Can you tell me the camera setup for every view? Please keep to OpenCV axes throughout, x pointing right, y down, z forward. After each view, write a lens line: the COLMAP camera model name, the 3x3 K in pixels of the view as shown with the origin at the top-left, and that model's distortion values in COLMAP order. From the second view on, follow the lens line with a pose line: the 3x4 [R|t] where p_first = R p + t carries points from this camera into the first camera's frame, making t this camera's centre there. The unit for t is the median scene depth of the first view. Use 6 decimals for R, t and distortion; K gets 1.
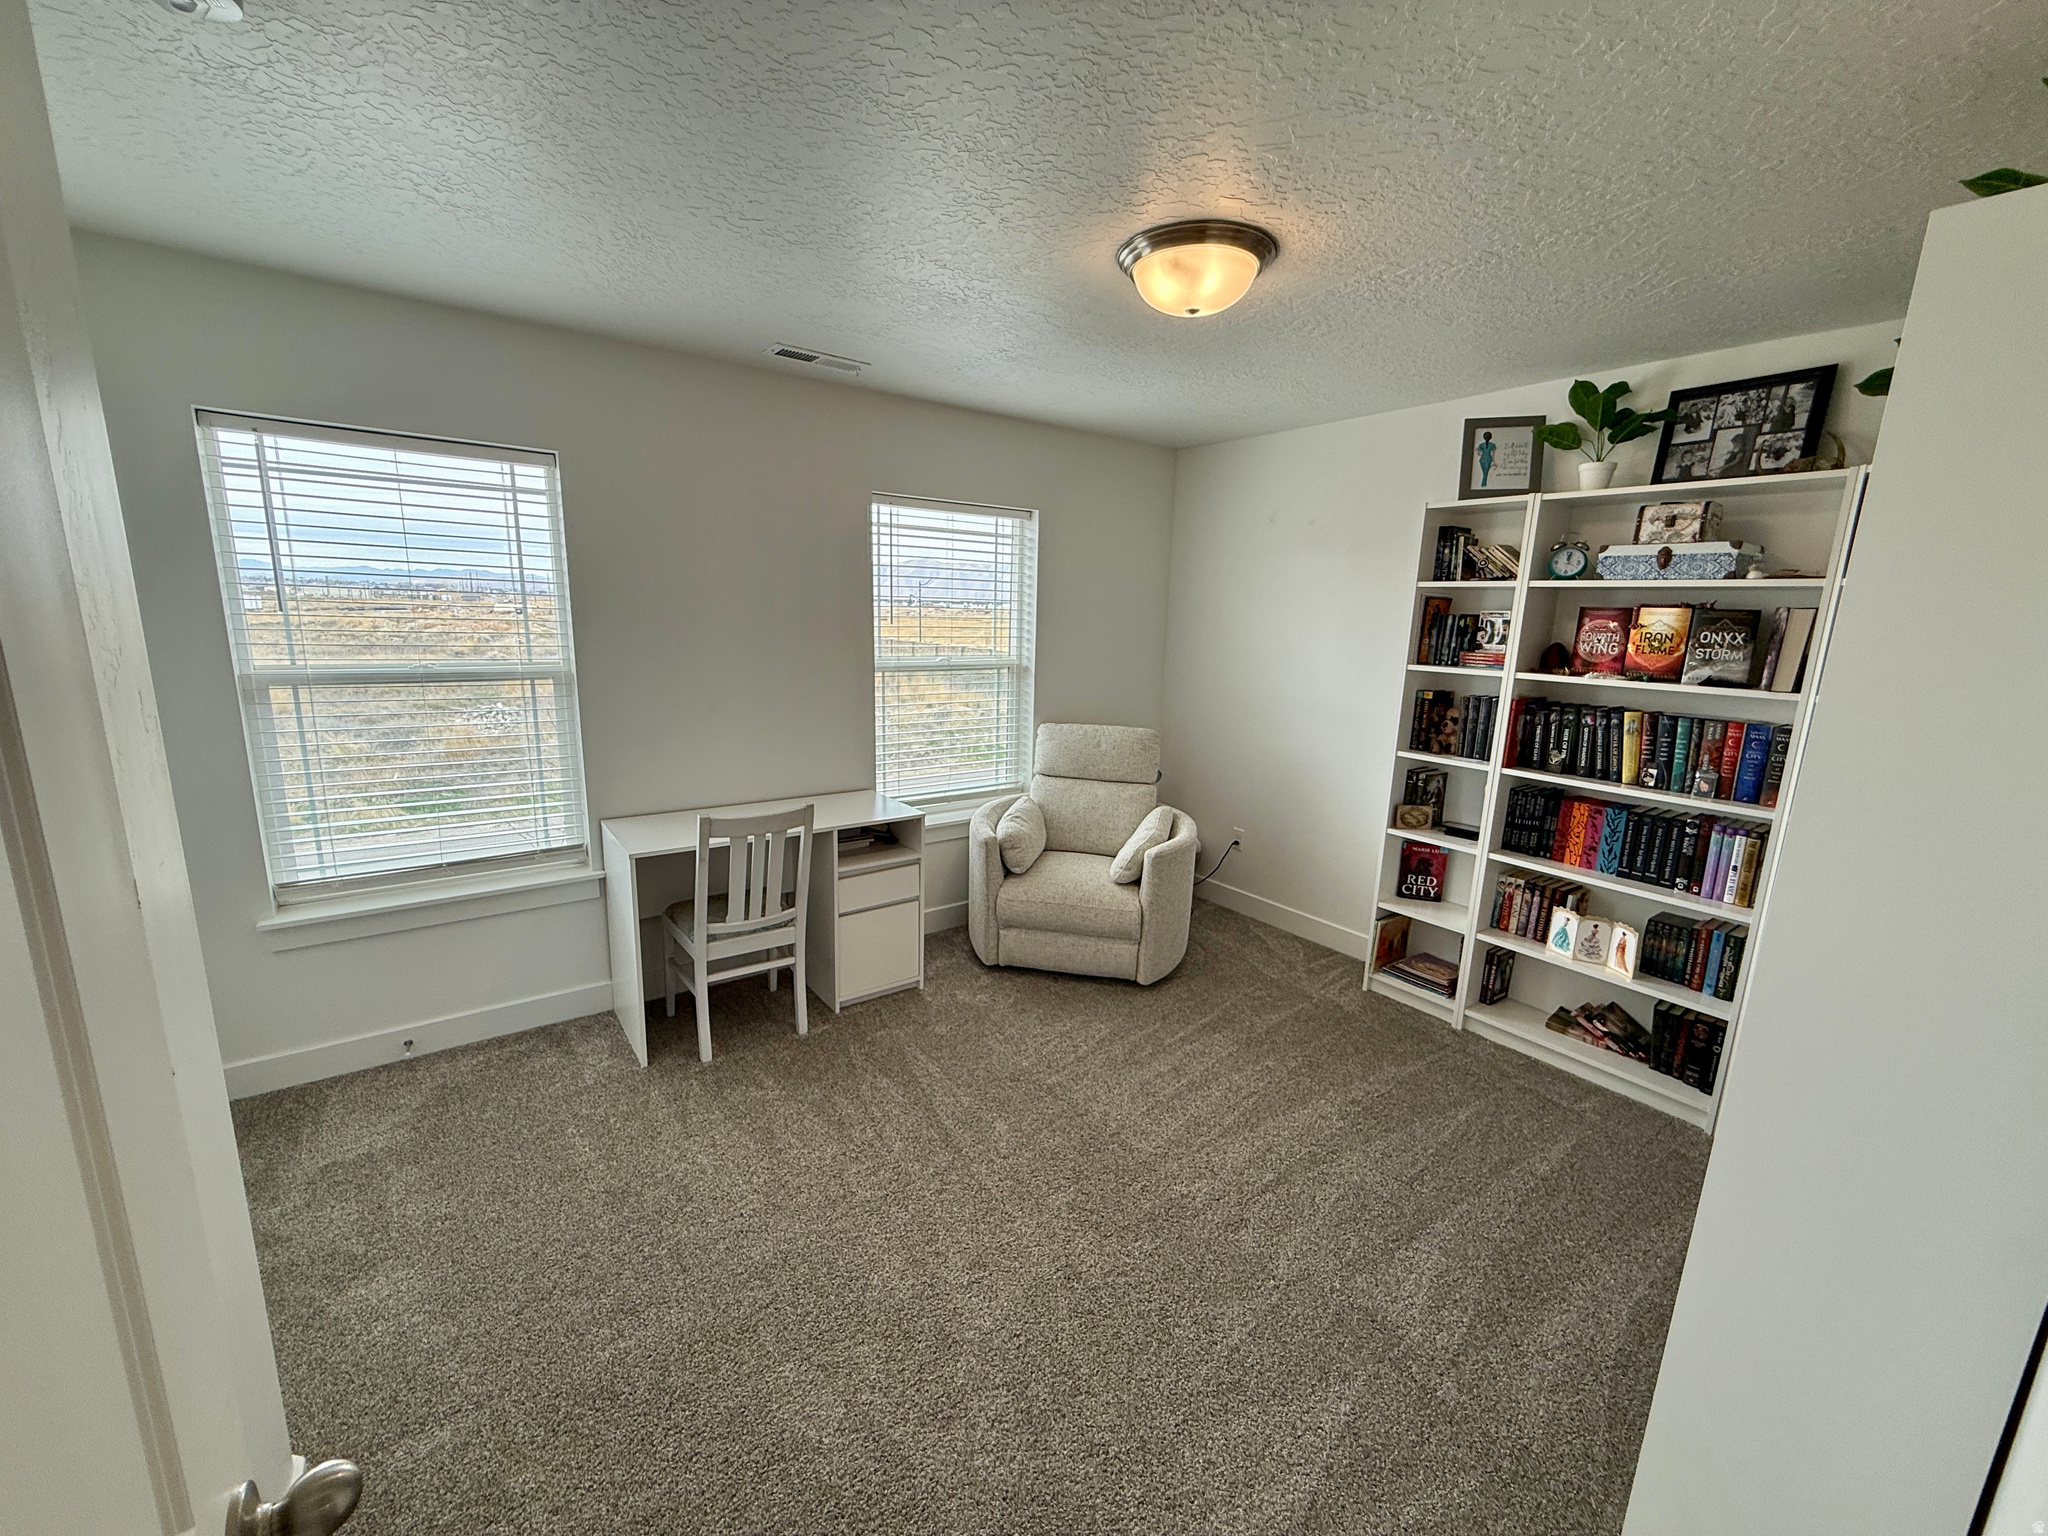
lens RADIAL K [[816.5, 0, 1023.1], [0, 816.5, 764.5], [0, 0, 1]] dist [0.000275, 0.000124]
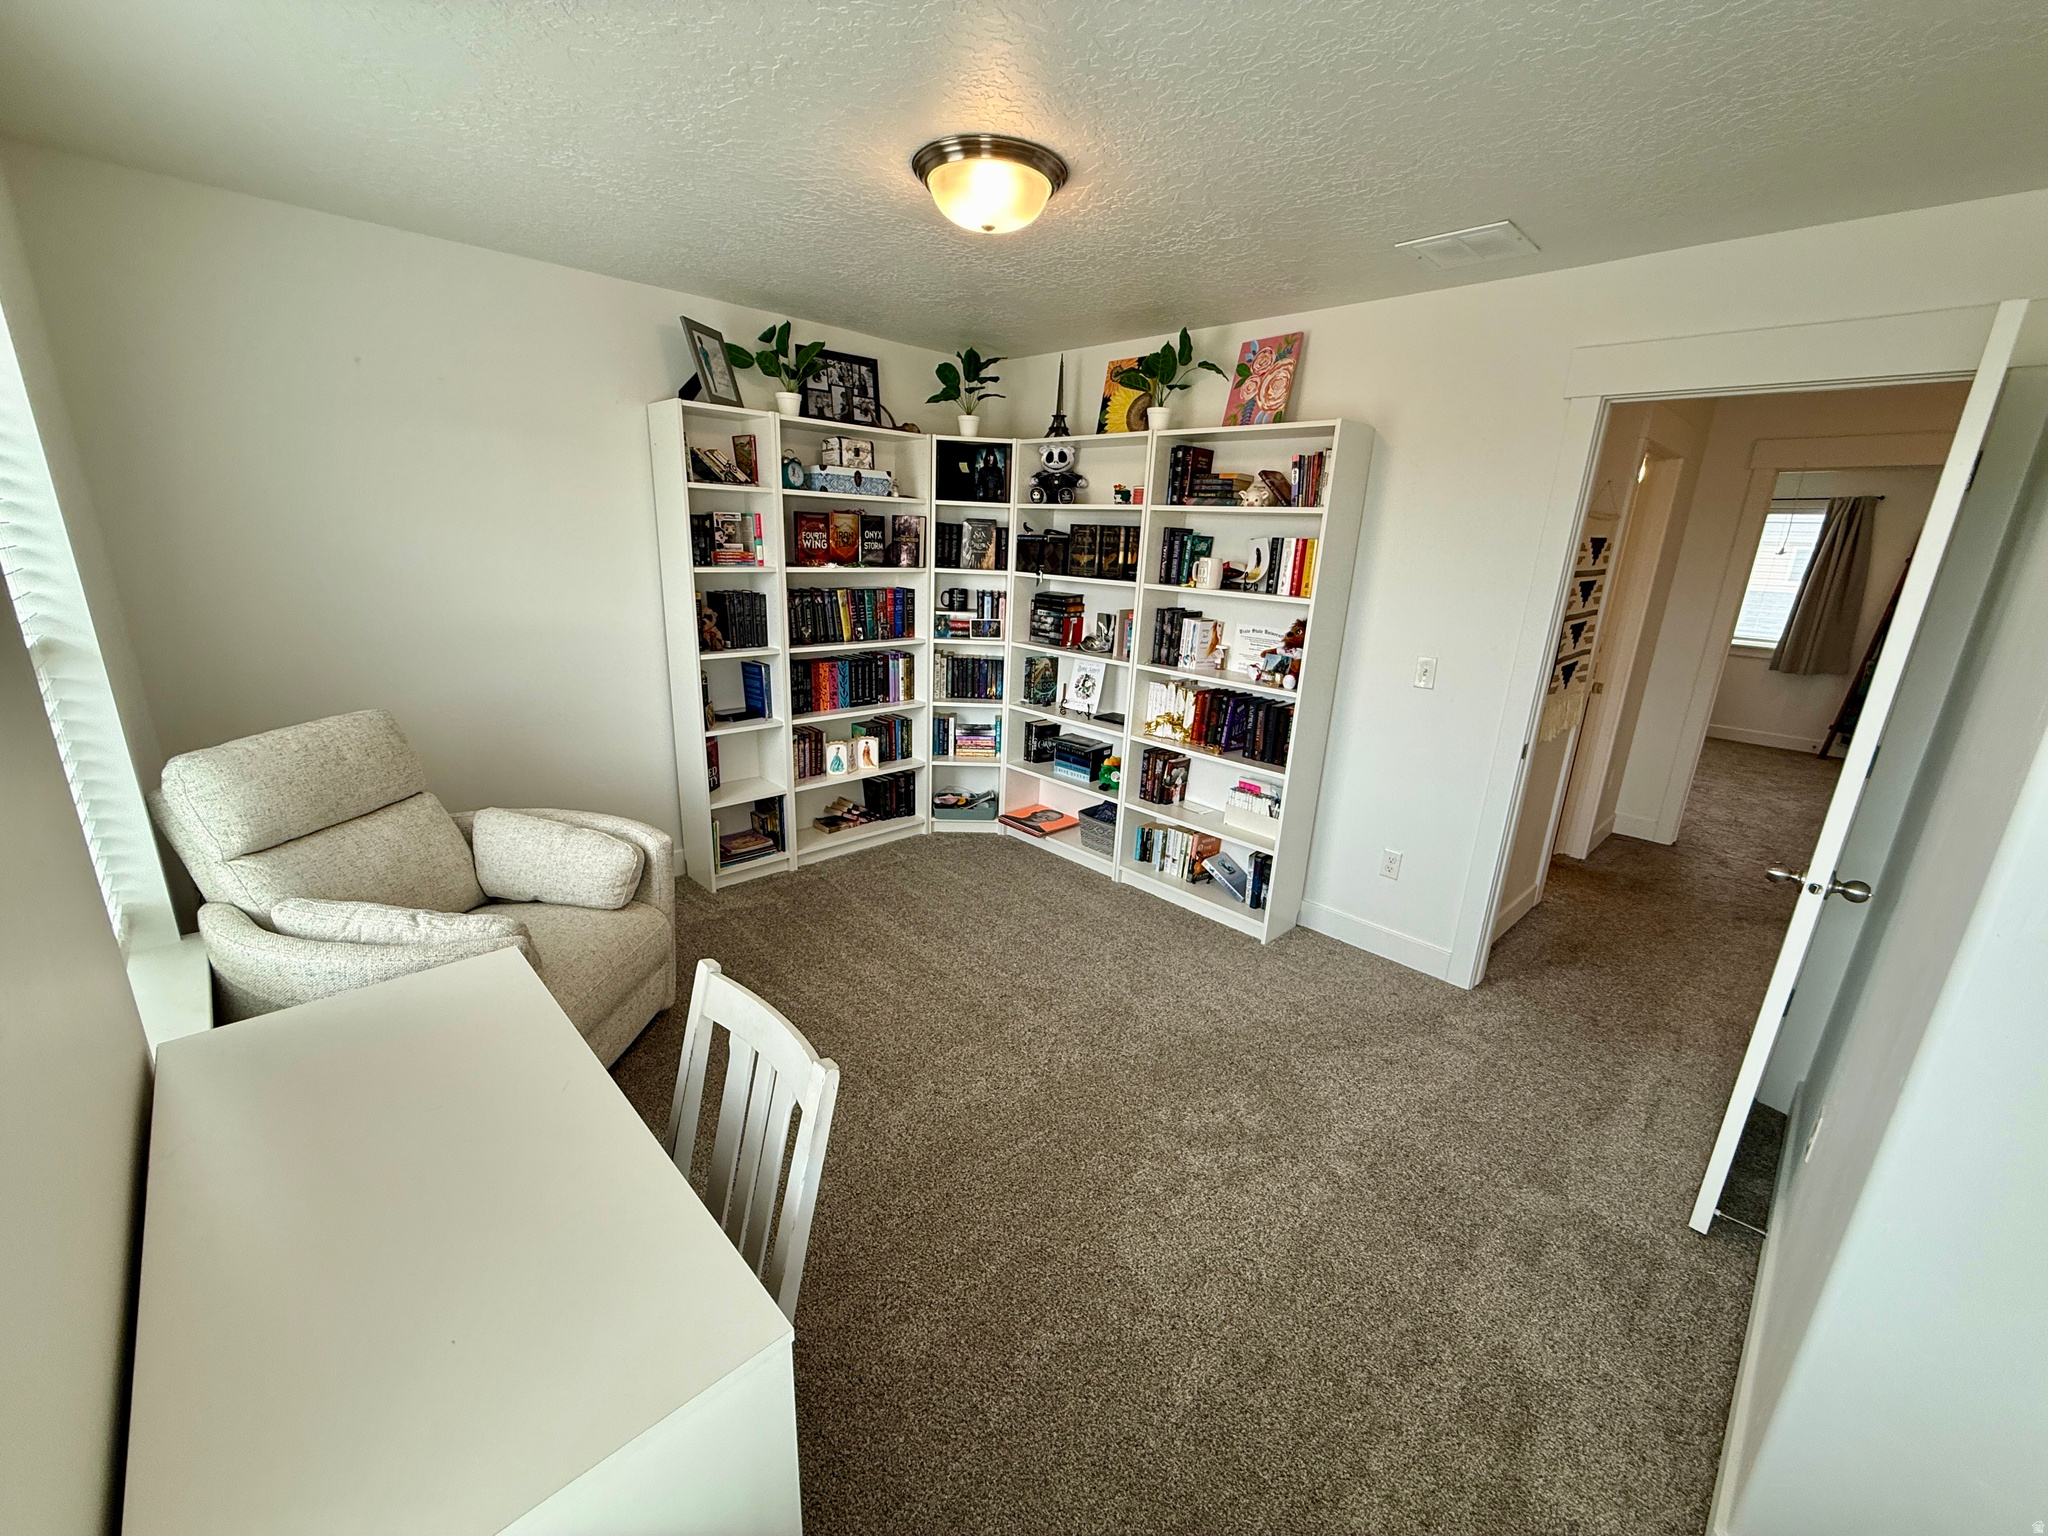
lens RADIAL K [[816.5, 0, 1023.1], [0, 816.5, 764.5], [0, 0, 1]] dist [0.000275, 0.000124]
pose [[-0.122317, -0.300348, 0.945954, -0.729434], [0.146271, 0.937248, 0.316497, -0.187632], [-0.981653, 0.177079, -0.070710, 0.875972]]
